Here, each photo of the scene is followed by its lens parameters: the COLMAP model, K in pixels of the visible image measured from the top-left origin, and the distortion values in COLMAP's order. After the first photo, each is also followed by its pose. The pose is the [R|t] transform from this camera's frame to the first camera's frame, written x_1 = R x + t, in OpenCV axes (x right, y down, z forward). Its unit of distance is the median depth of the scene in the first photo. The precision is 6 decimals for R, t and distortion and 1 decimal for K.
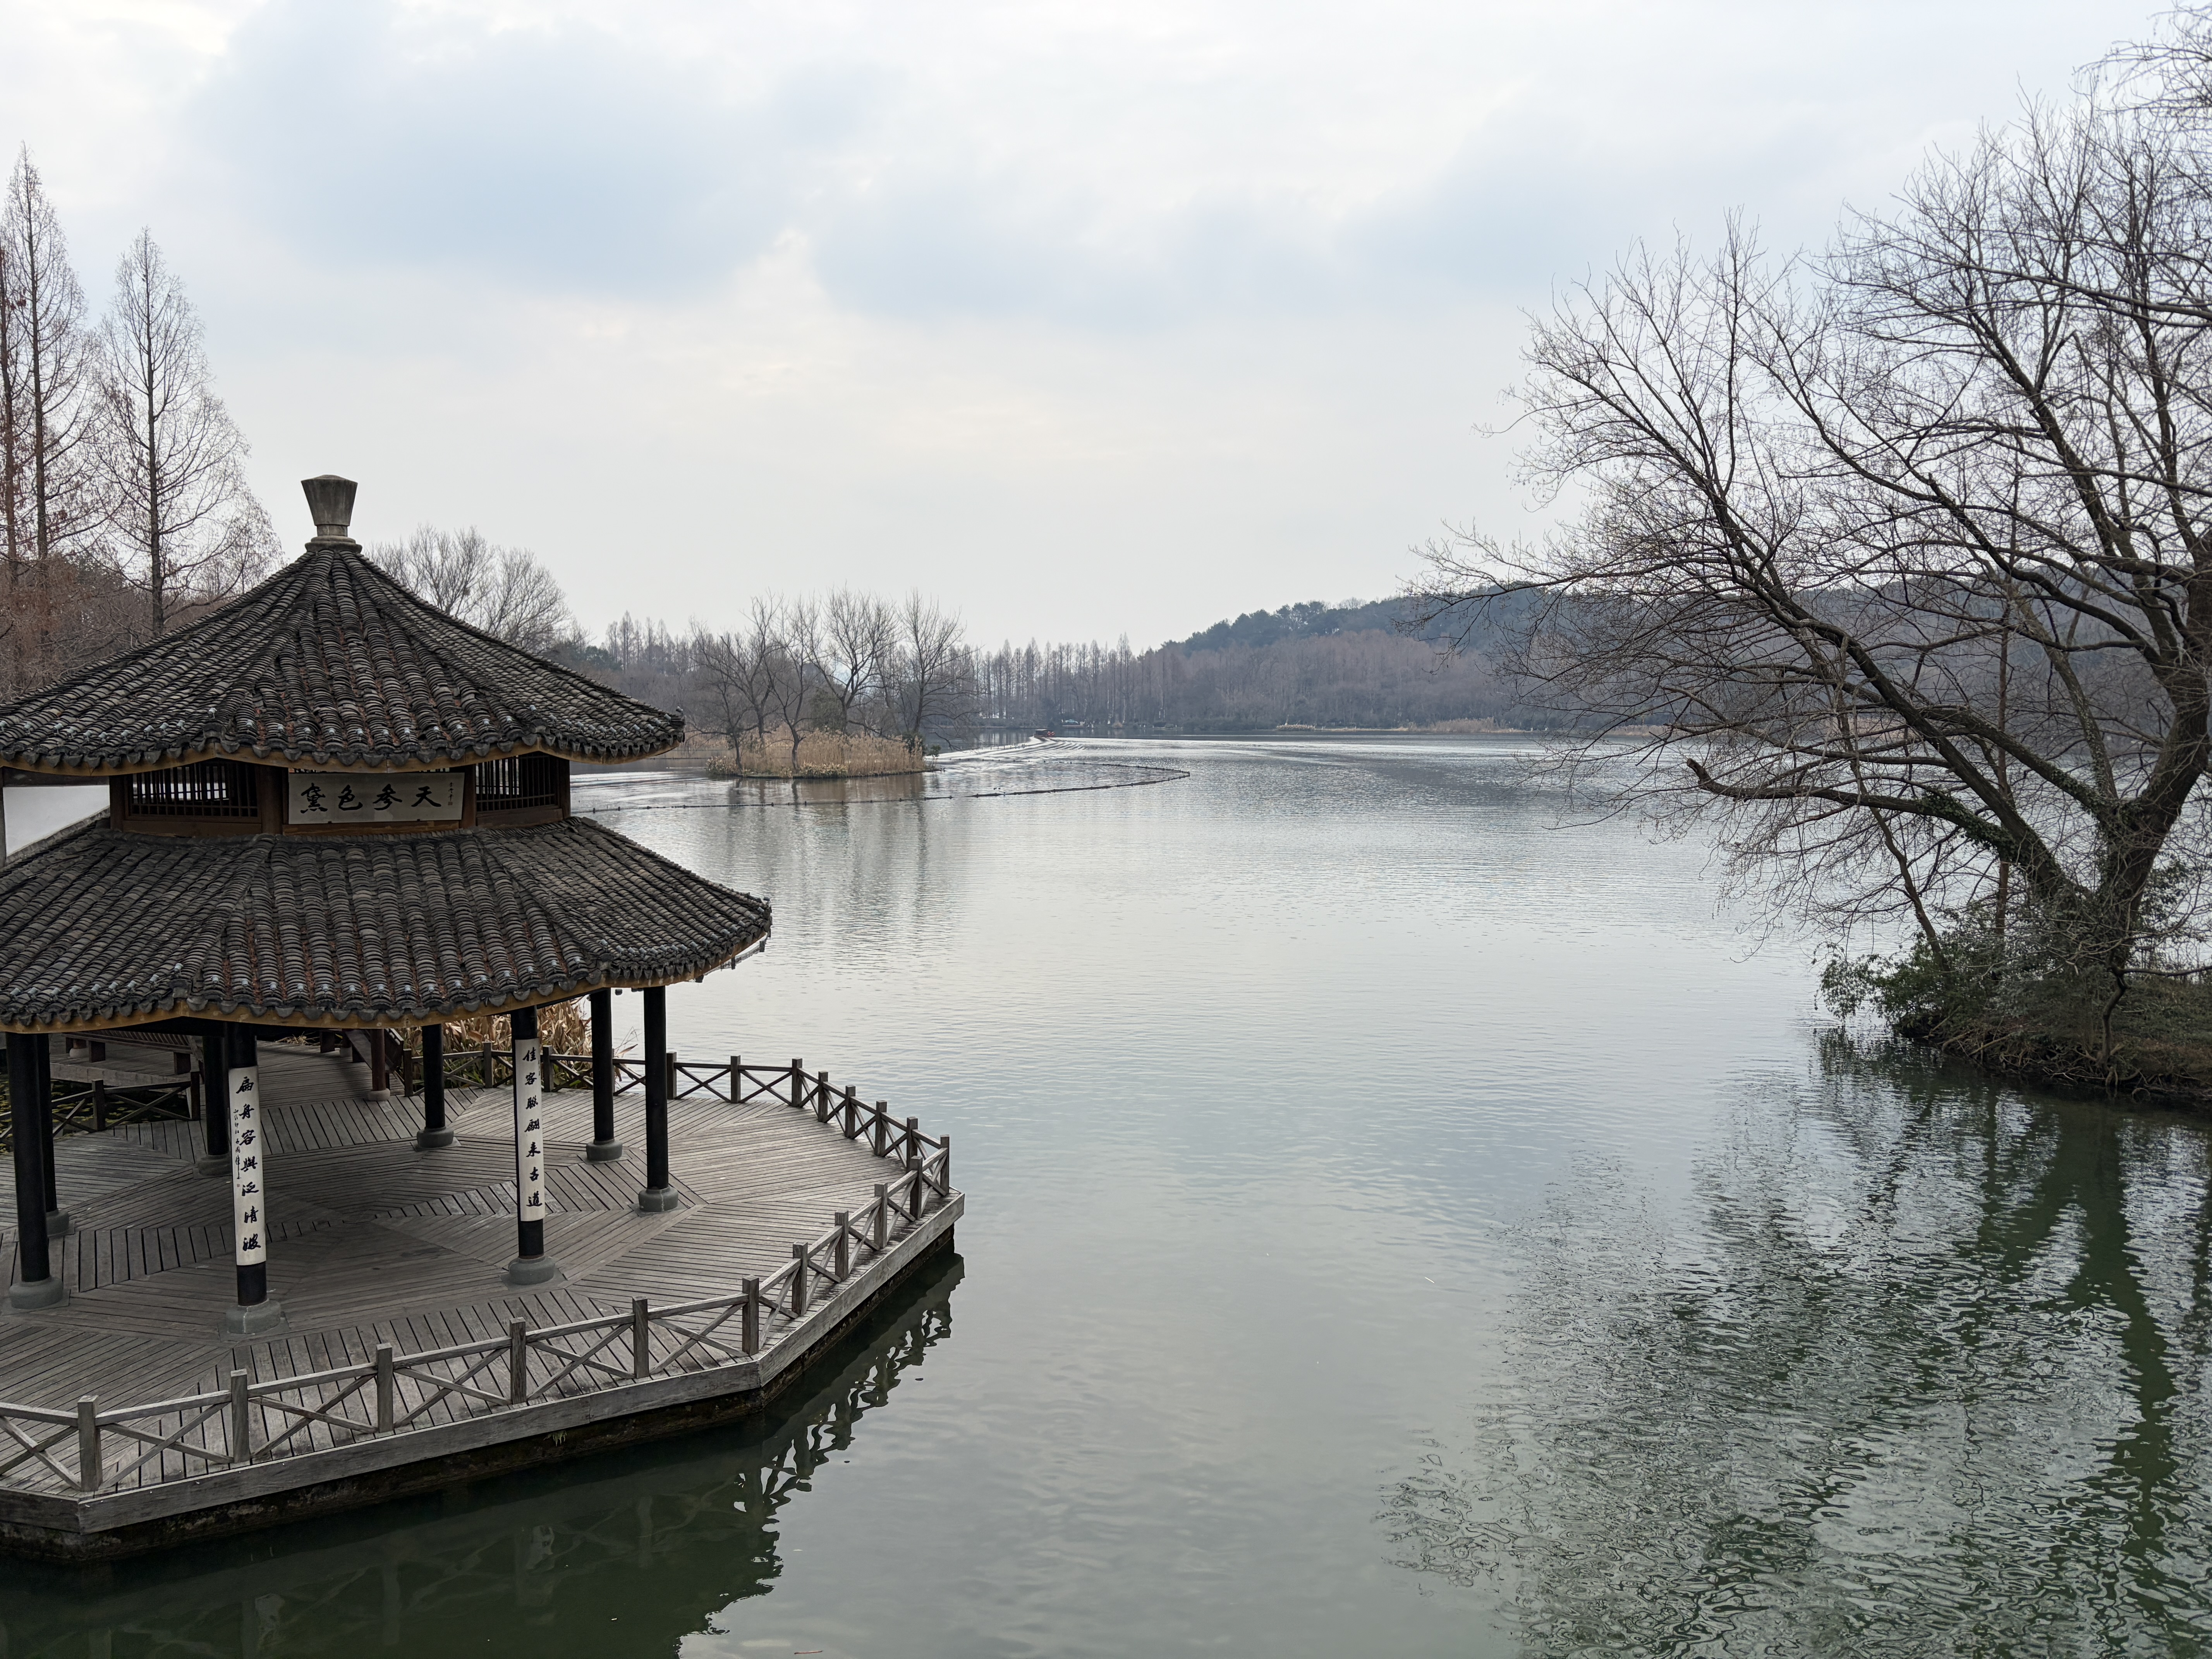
lens RADIAL K [[1685.3, 0, 1104.2], [0, 1685.3, 830.4], [0, 0, 1]] dist [-0.031723, 0.001151]
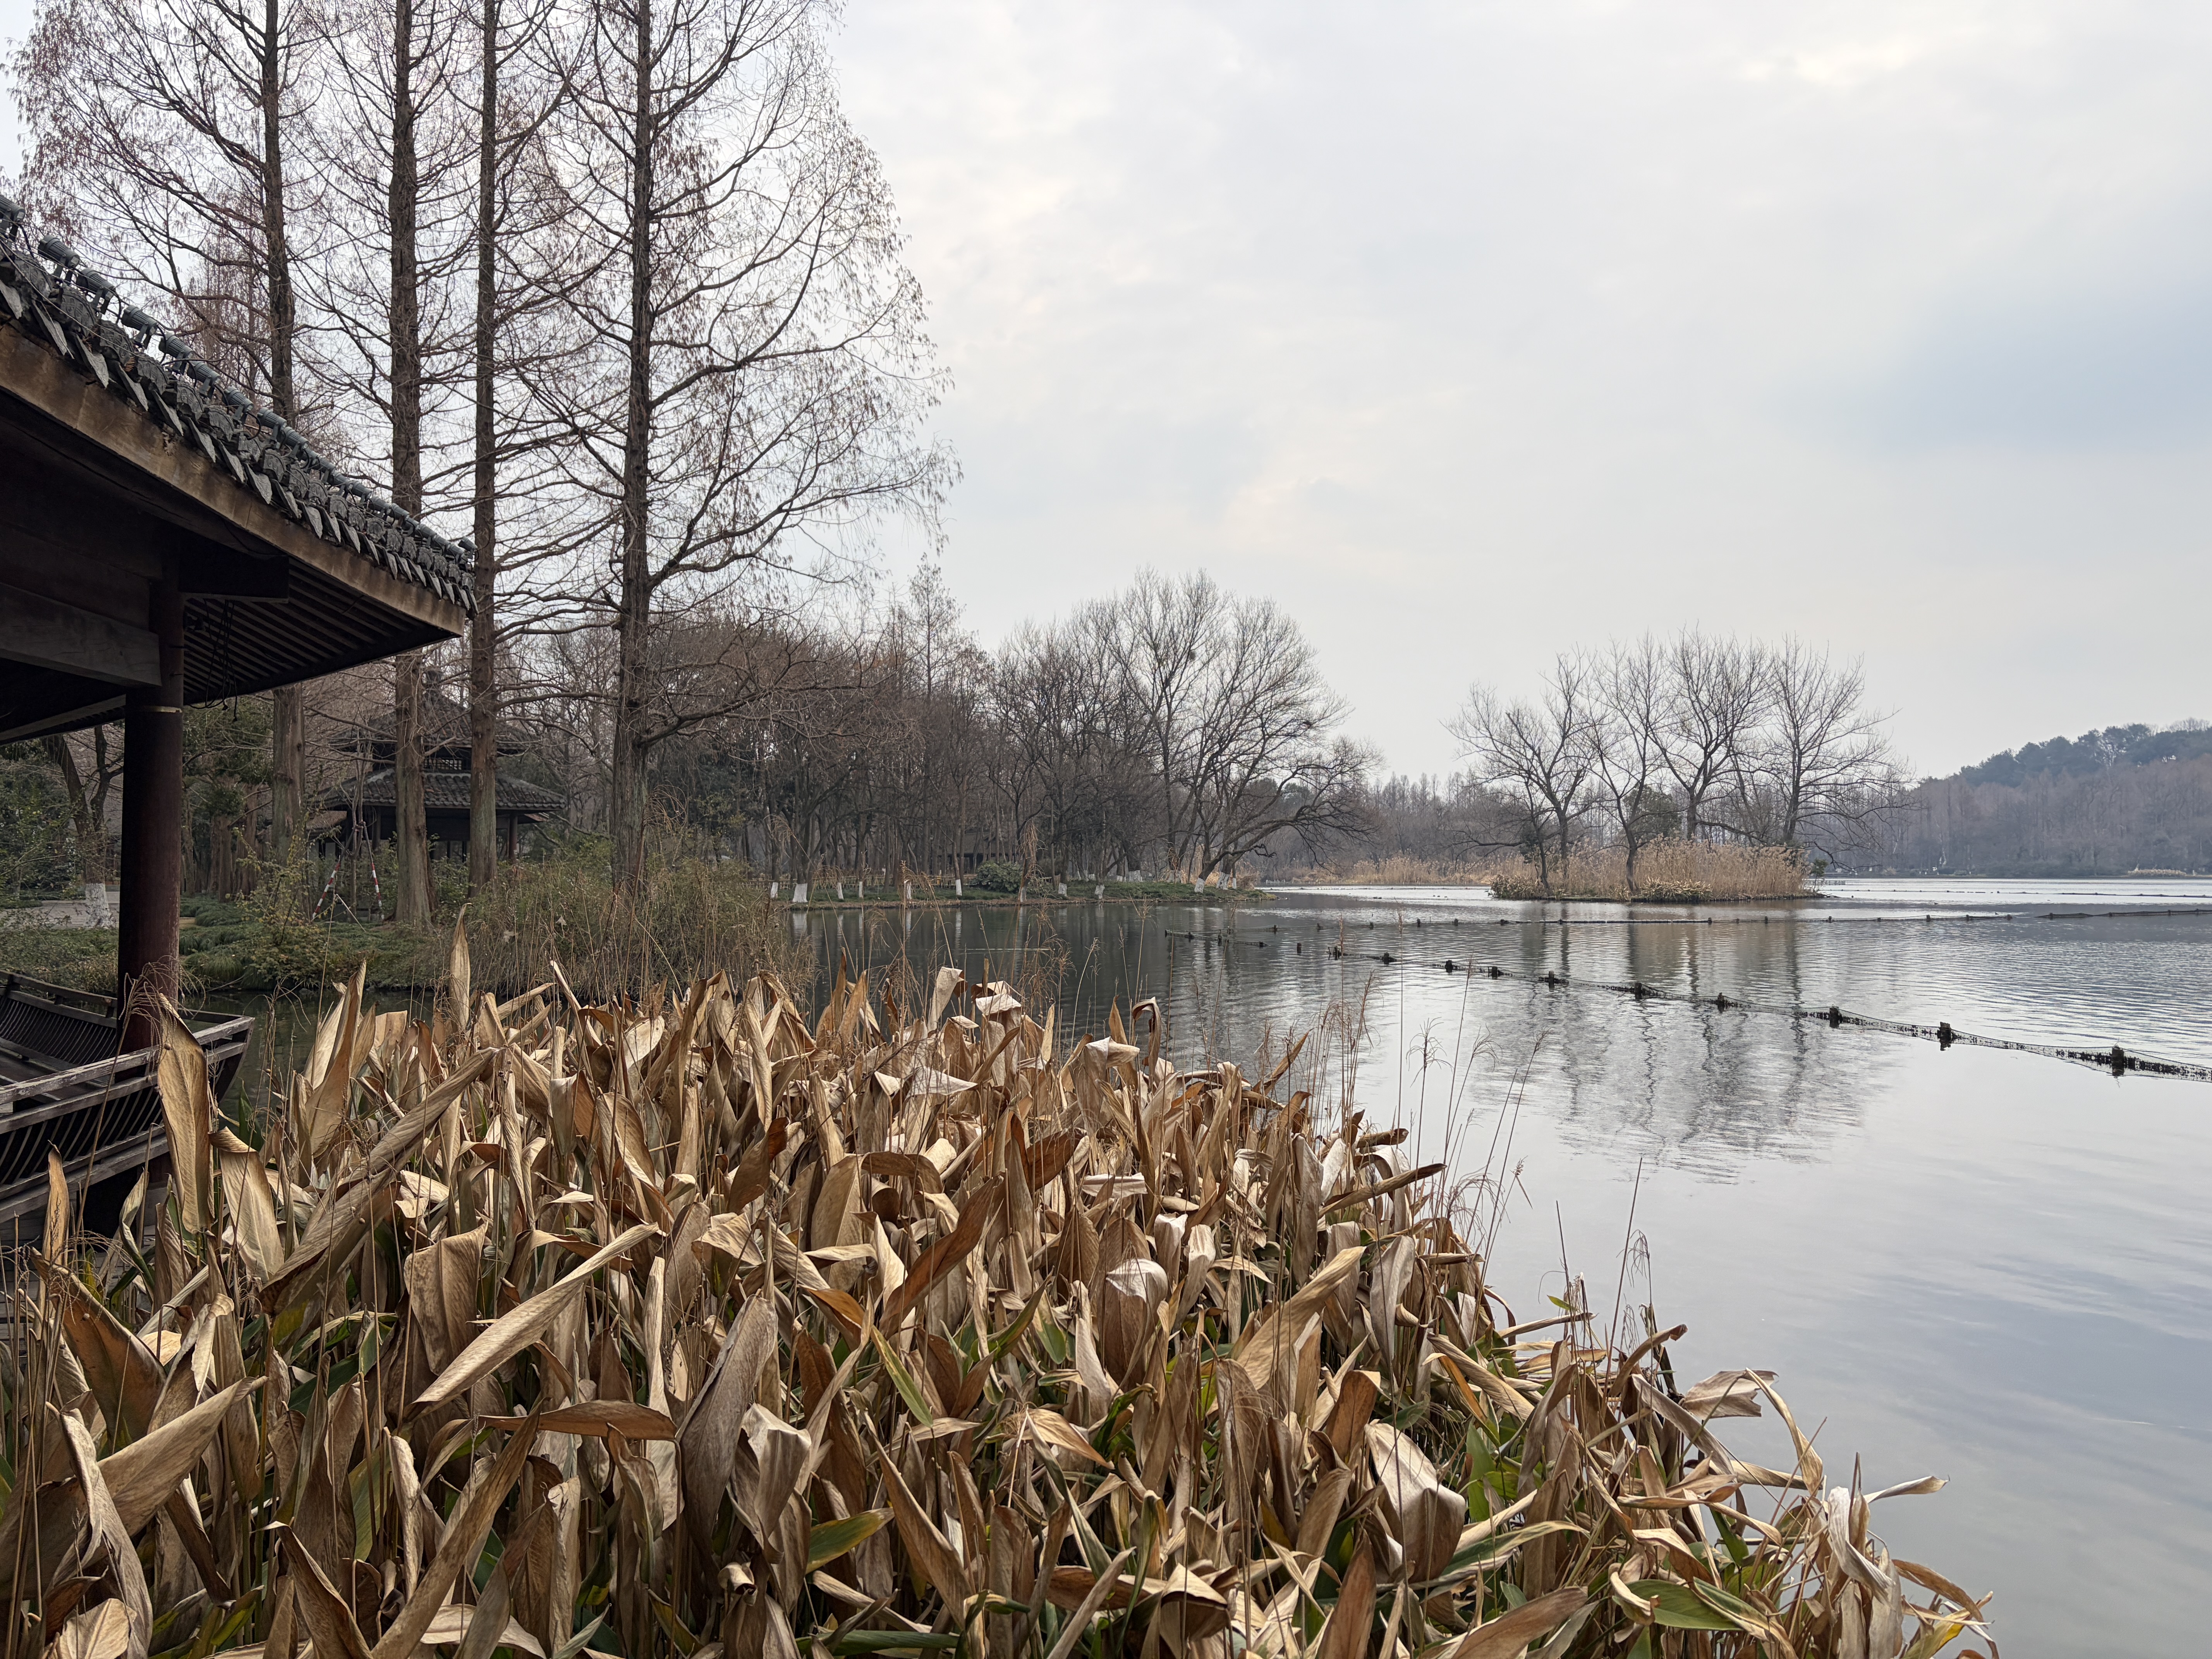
lens RADIAL K [[1685.3, 0, 1105.9], [0, 1685.3, 830.0], [0, 0, 1]] dist [-0.031723, 0.001151]
pose [[0.920702, 0.000599, -0.390267, -0.114758], [-0.035056, 0.996083, -0.081175, 0.002318], [0.388689, 0.088419, 0.917116, 0.281911]]
